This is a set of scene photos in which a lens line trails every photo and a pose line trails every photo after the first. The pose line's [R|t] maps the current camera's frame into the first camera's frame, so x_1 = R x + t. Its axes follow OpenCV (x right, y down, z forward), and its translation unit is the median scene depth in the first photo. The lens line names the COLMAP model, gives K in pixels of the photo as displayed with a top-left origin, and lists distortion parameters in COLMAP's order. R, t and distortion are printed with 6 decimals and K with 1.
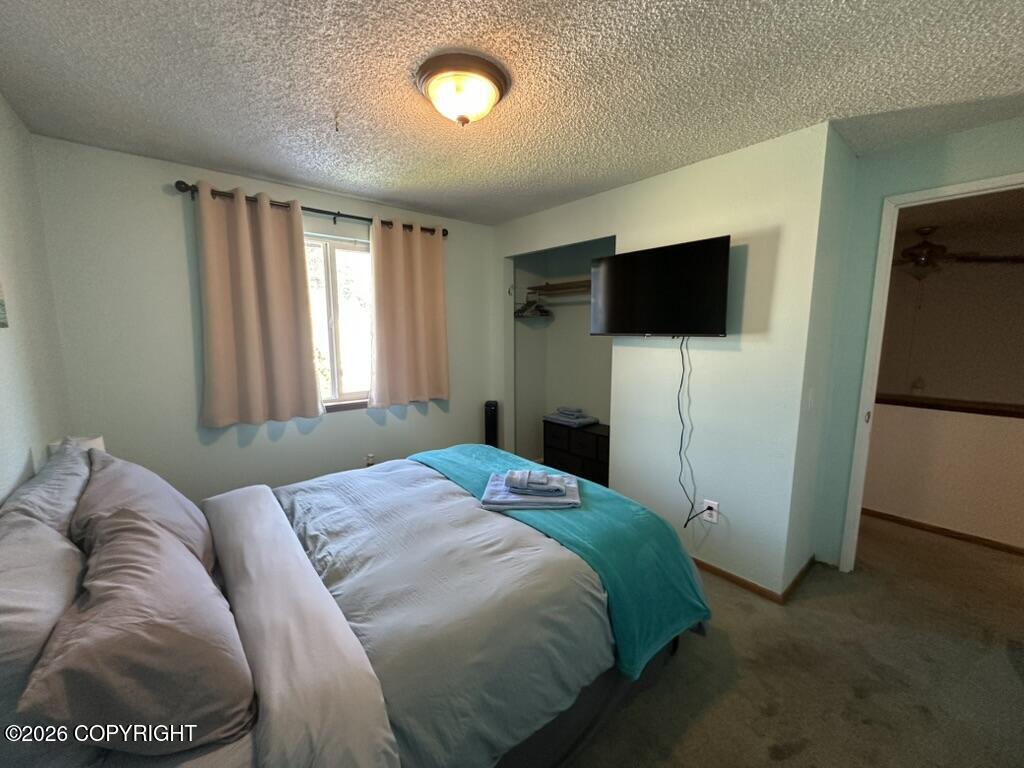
lens RADIAL K [[407.5, 0, 514.7], [0, 407.5, 380.9], [0, 0, 1]] dist [-0.004004, 0.000530]
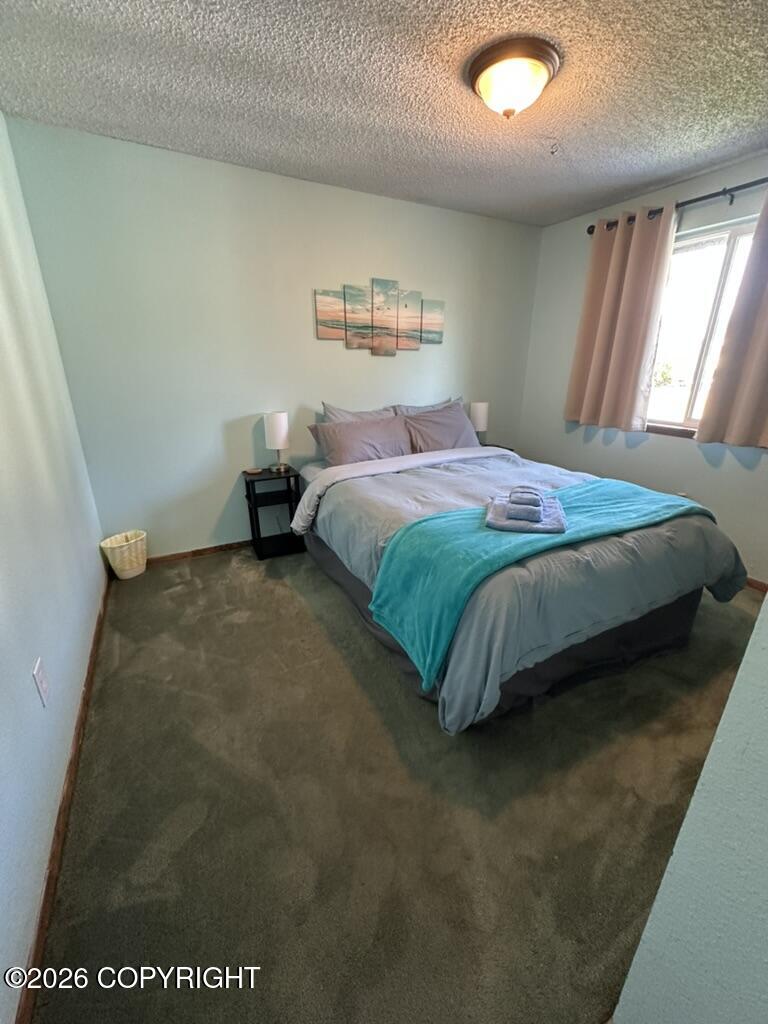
lens RADIAL K [[407.5, 0, 382.8], [0, 407.5, 510.0], [0, 0, 1]] dist [-0.004004, 0.000530]
pose [[-0.215661, 0.330830, -0.918718, 0.752880], [-0.130207, 0.922713, 0.362833, -0.025041], [0.967748, 0.197872, -0.155917, 0.645333]]
